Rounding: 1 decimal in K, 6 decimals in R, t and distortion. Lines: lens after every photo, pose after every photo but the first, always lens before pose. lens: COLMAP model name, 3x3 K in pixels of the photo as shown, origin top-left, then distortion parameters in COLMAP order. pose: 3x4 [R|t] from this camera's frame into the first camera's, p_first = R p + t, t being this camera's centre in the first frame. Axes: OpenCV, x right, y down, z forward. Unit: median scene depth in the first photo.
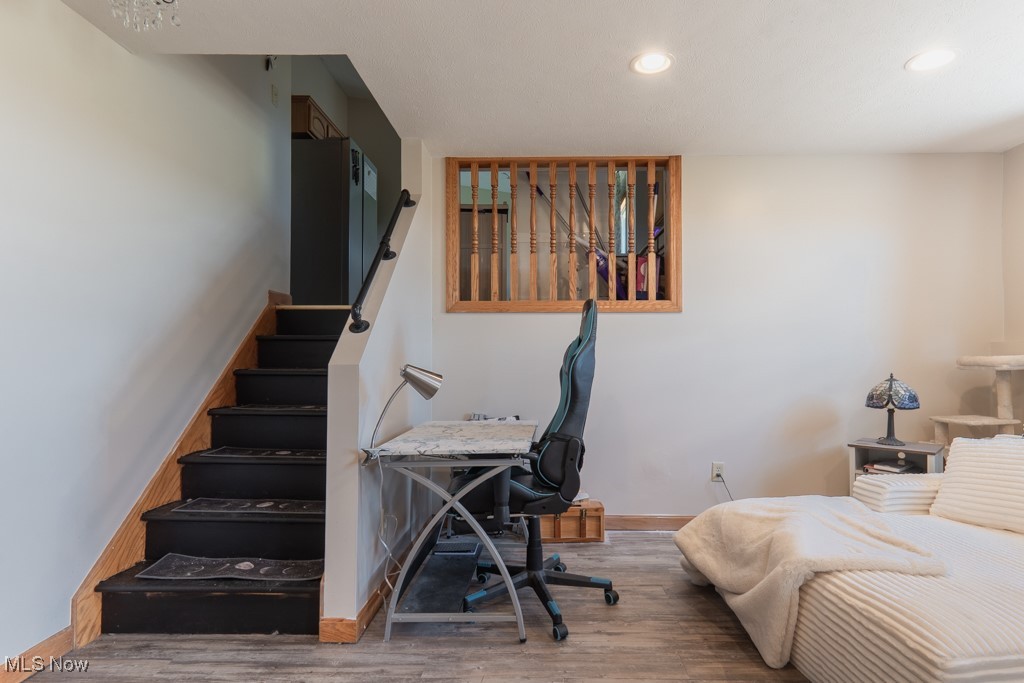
lens RADIAL K [[548.3, 0, 534.1], [0, 548.3, 344.0], [0, 0, 1]] dist [0.007648, 0.003756]
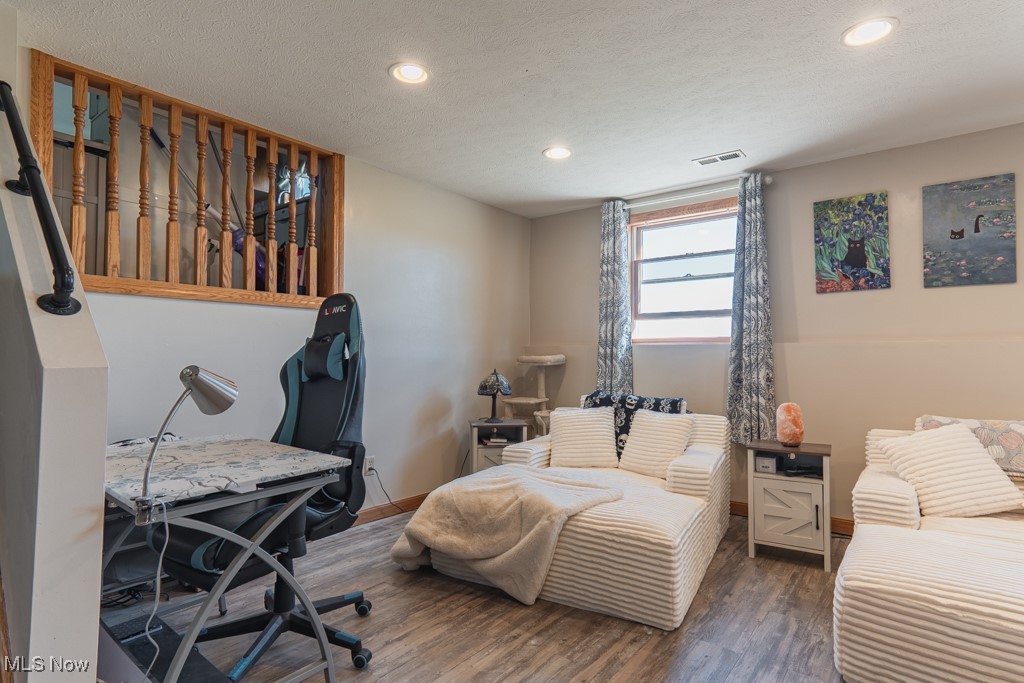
lens RADIAL K [[548.3, 0, 510.3], [0, 548.3, 338.9], [0, 0, 1]] dist [0.007648, 0.003756]
pose [[0.612130, 0.024820, 0.790368, -0.492852], [-0.018604, 0.999683, -0.016985, 0.006310], [-0.790538, -0.004307, 0.612397, 0.230653]]
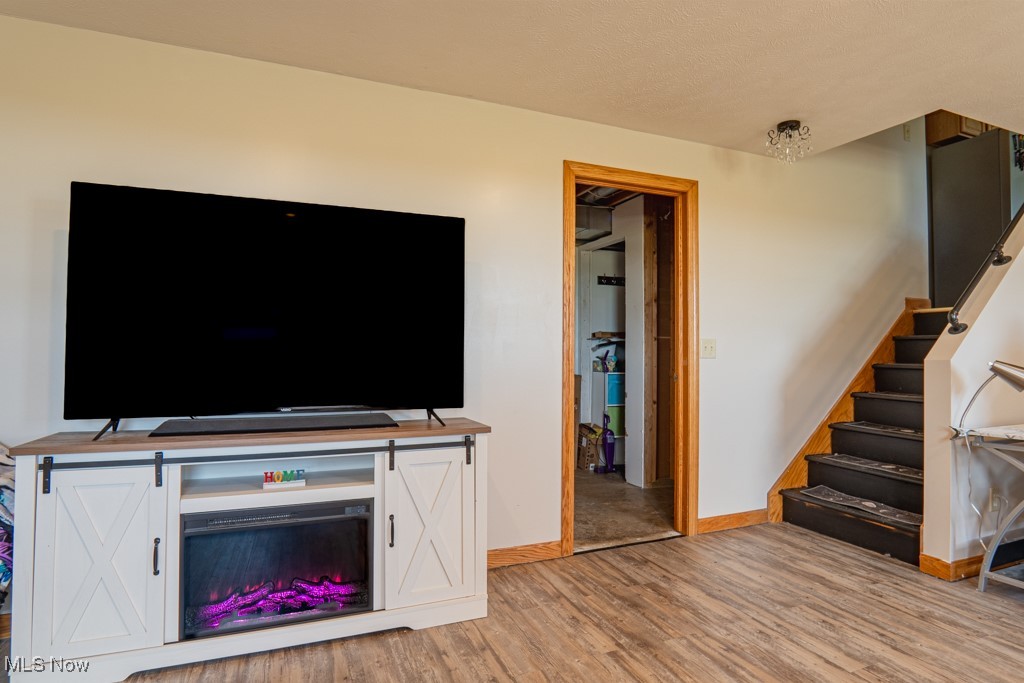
lens RADIAL K [[548.3, 0, 532.0], [0, 548.3, 355.1], [0, 0, 1]] dist [0.007648, 0.003756]
pose [[0.423420, 0.004493, -0.905922, 0.372433], [0.018894, 0.999726, 0.013789, -0.007835], [0.905736, -0.022955, 0.423219, -0.349248]]
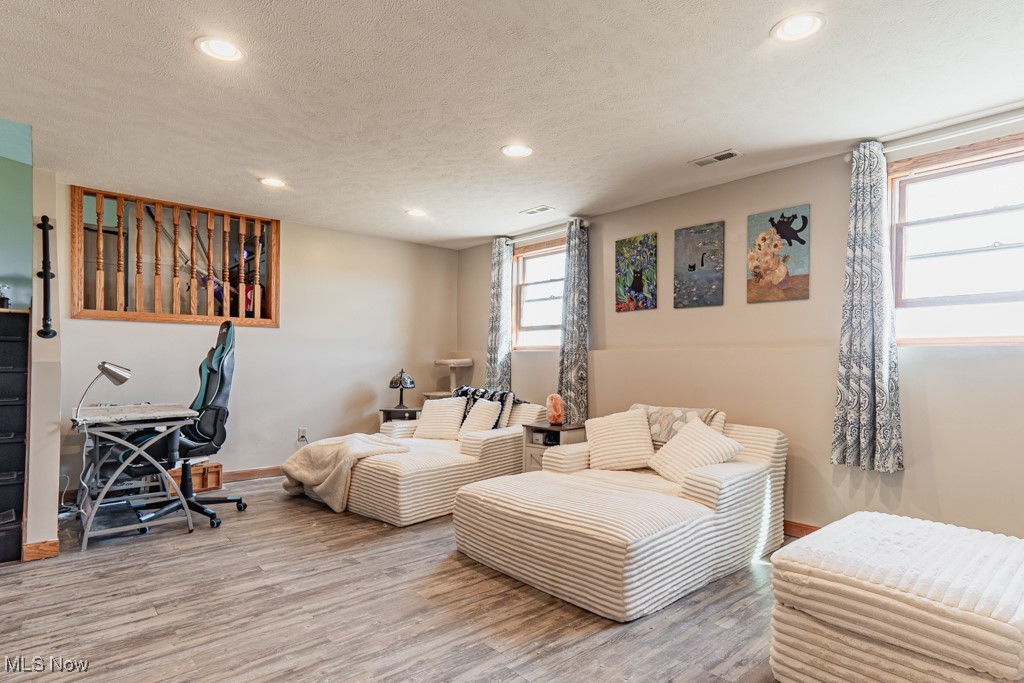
lens RADIAL K [[548.3, 0, 506.0], [0, 548.3, 365.0], [0, 0, 1]] dist [0.007648, 0.003756]
pose [[0.754603, -0.000104, 0.656182, -0.352496], [-0.022676, 0.999399, 0.026236, -0.015534], [-0.655790, -0.034678, 0.754147, -0.753861]]
